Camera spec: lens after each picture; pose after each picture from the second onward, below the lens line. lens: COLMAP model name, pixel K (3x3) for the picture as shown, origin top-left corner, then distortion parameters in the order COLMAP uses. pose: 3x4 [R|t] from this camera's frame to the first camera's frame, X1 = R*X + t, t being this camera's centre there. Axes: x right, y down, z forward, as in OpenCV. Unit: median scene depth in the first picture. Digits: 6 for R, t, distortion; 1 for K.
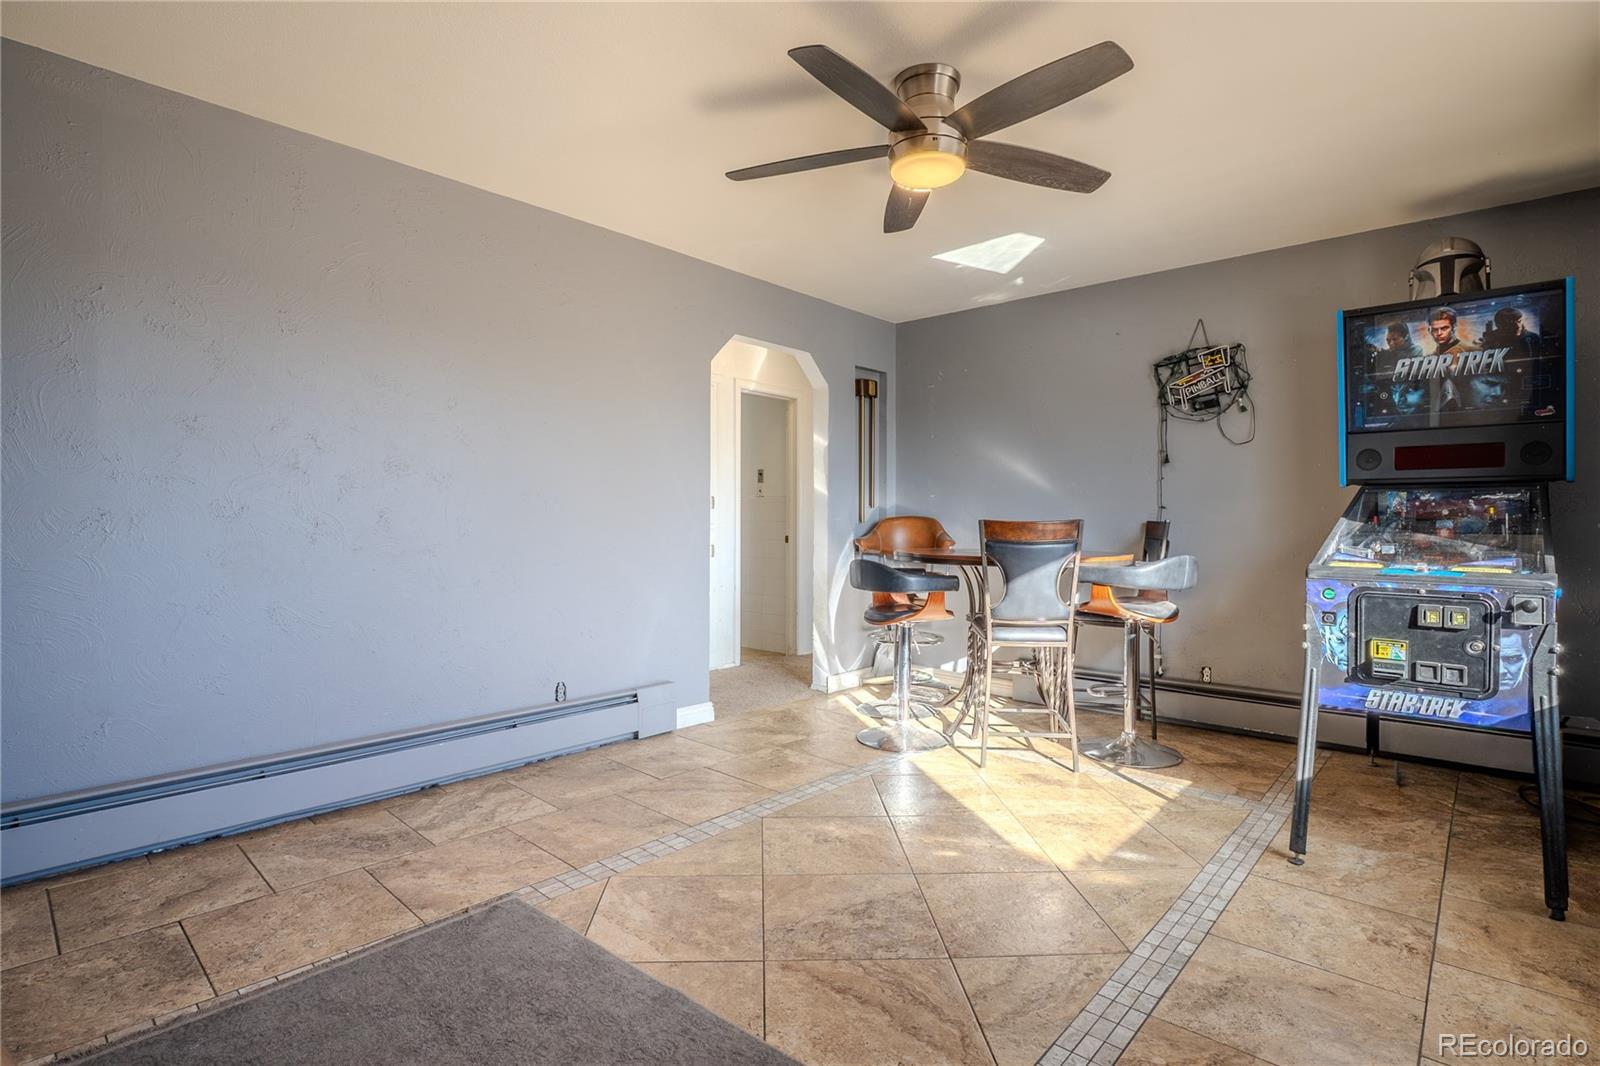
lens RADIAL K [[778.1, 0, 793.2], [0, 778.1, 522.6], [0, 0, 1]] dist [-0.043698, 0.009986]
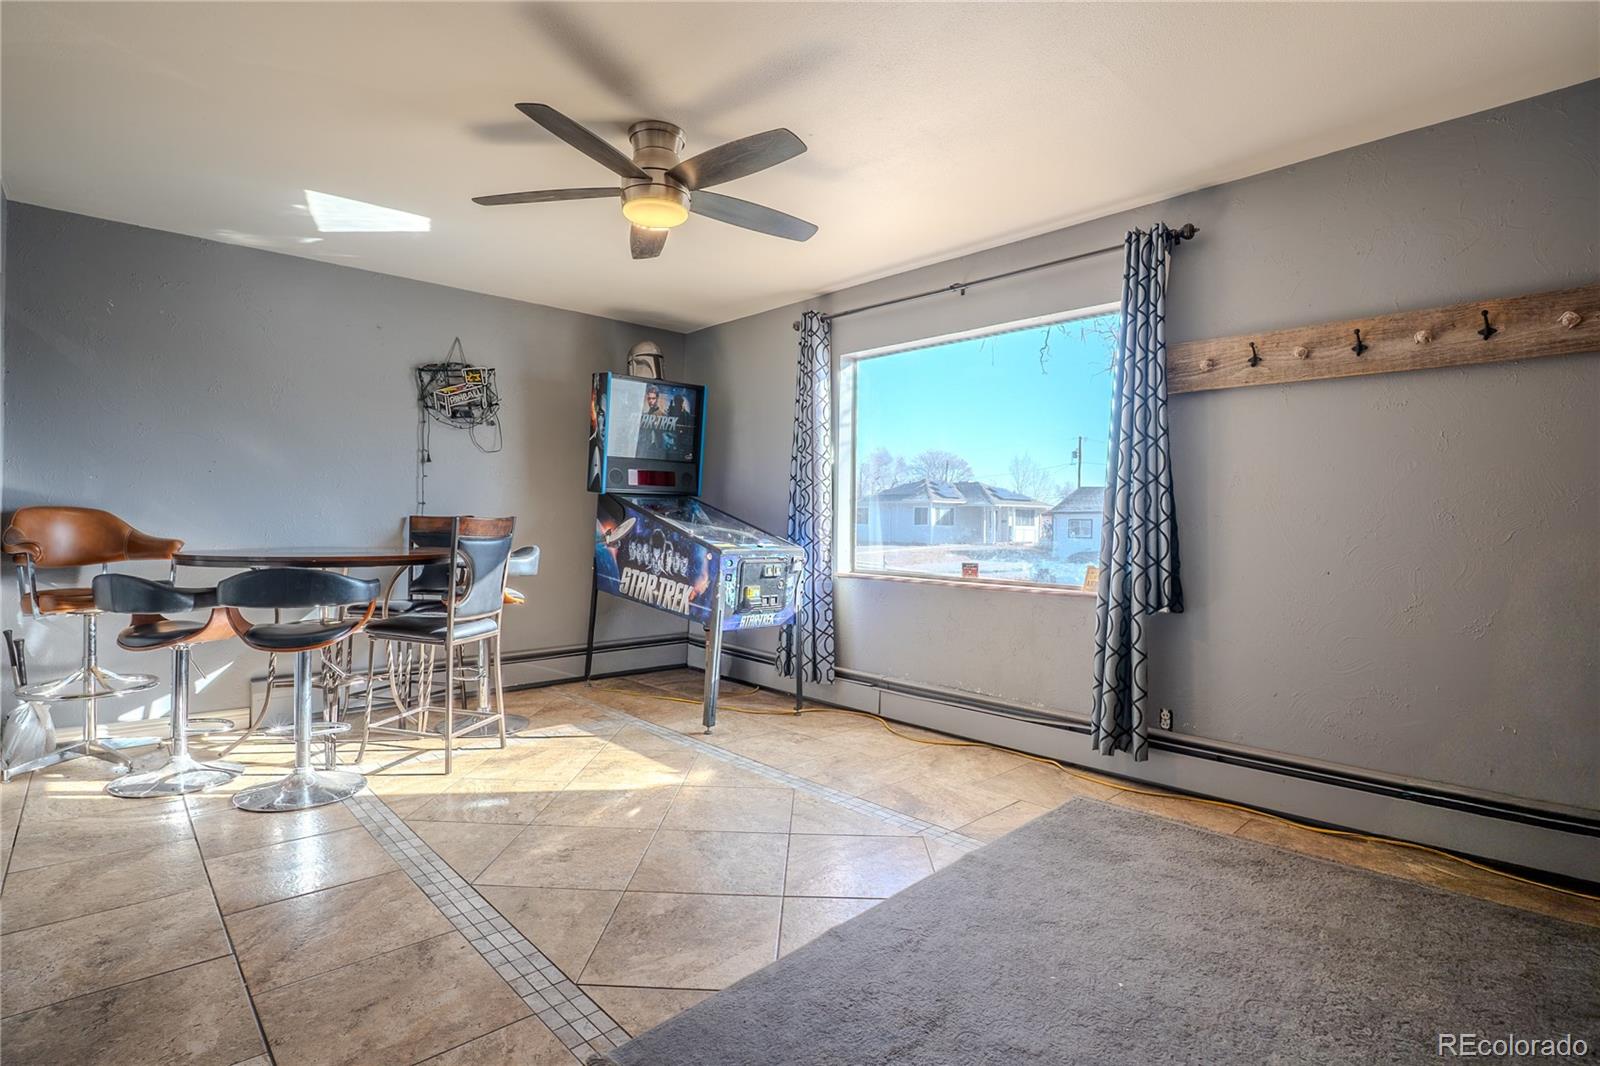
lens RADIAL K [[778.1, 0, 793.2], [0, 778.1, 522.6], [0, 0, 1]] dist [-0.043698, 0.009986]
pose [[0.078590, -0.007937, 0.996875, -0.887488], [-0.008671, 0.999925, 0.008644, -0.010565], [-0.996869, -0.009323, 0.078515, 0.656566]]
